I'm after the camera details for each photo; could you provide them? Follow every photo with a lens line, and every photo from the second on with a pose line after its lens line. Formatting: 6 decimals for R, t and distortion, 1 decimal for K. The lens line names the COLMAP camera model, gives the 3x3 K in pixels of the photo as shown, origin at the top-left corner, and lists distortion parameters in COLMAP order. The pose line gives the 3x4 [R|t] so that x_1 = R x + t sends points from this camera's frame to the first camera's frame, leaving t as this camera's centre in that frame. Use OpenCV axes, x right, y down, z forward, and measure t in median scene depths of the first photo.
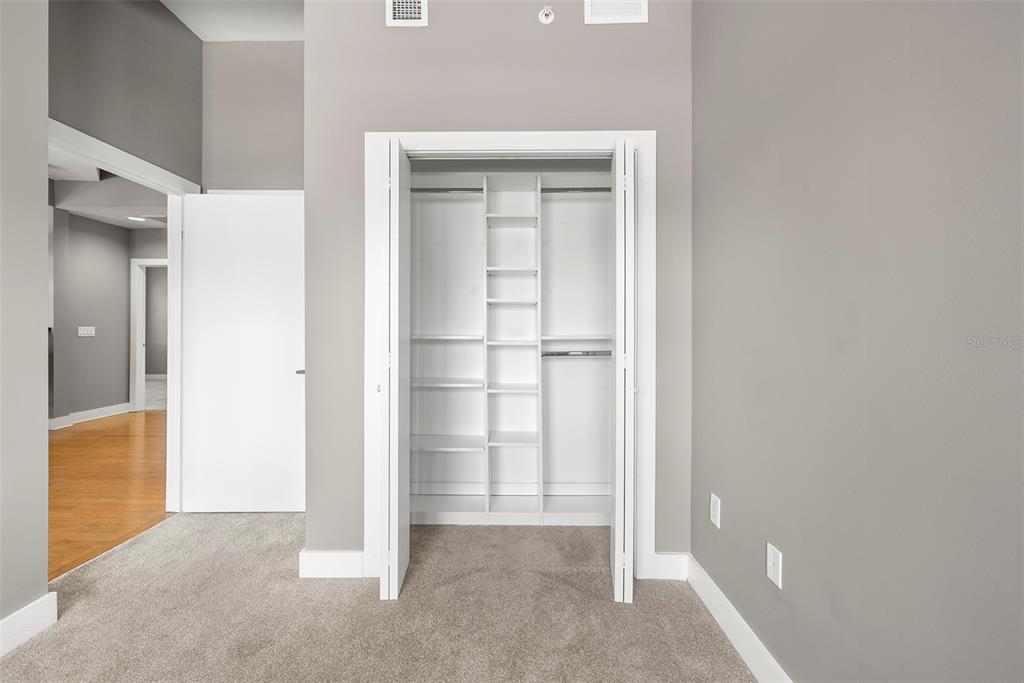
lens RADIAL K [[434.4, 0, 511.0], [0, 434.4, 326.8], [0, 0, 1]] dist [0.018725, -0.011155]
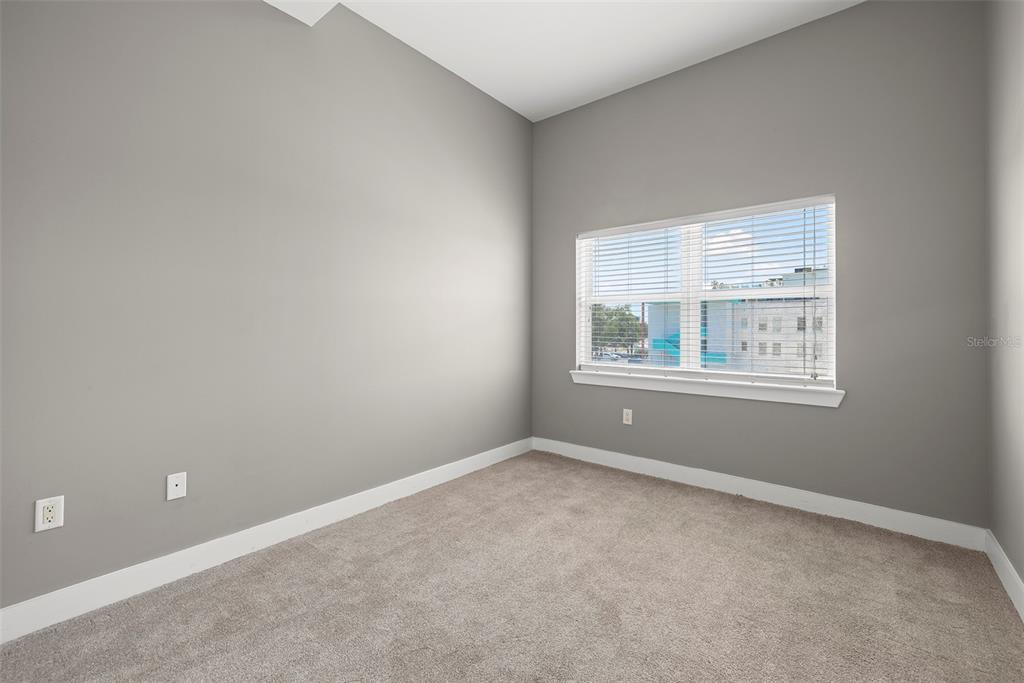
lens RADIAL K [[433.9, 0, 509.5], [0, 433.9, 332.7], [0, 0, 1]] dist [-0.000381, 0.000097]
pose [[-0.774433, -0.009585, 0.632584, -0.658108], [-0.004467, 0.999943, 0.009682, 0.013953], [-0.632641, 0.004672, -0.774431, 0.816804]]
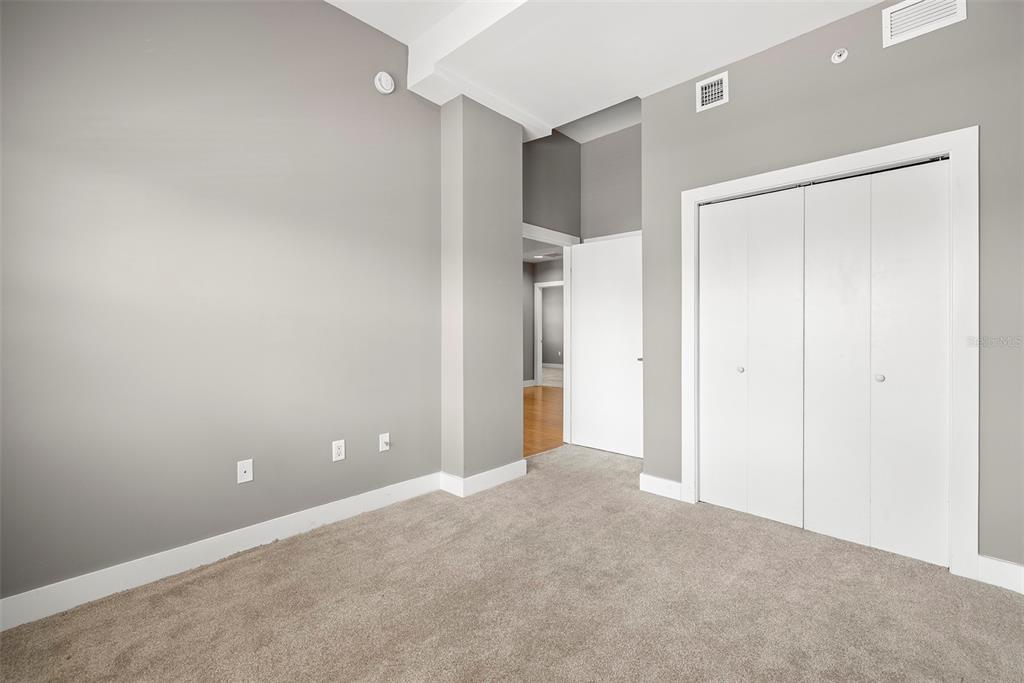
lens RADIAL K [[433.9, 0, 509.5], [0, 433.9, 332.7], [0, 0, 1]] dist [-0.000381, 0.000097]
pose [[0.734536, 0.000893, -0.678569, 0.186714], [0.005821, 0.999954, 0.007617, 0.003194], [0.678545, -0.009545, 0.734497, -0.371104]]
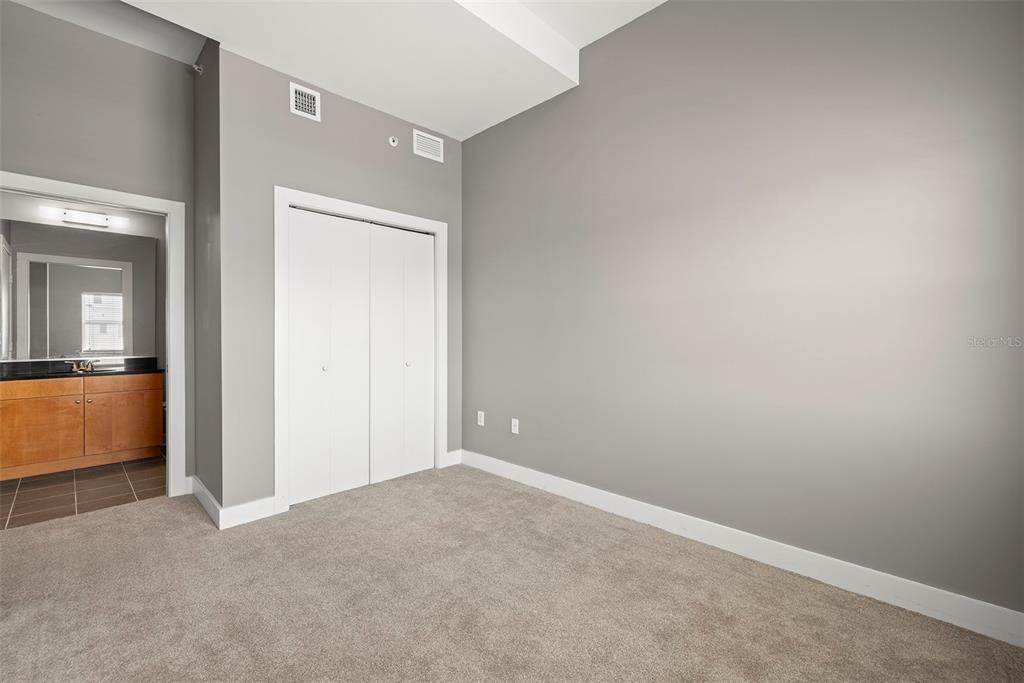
lens RADIAL K [[427.9, 0, 511.8], [0, 427.9, 336.4], [0, 0, 1]] dist [-0.000285, -0.000086]
pose [[0.690482, -0.008019, 0.723305, -0.671588], [-0.001207, 0.999924, 0.012237, 0.003346], [-0.723348, -0.009322, 0.690420, -0.379382]]
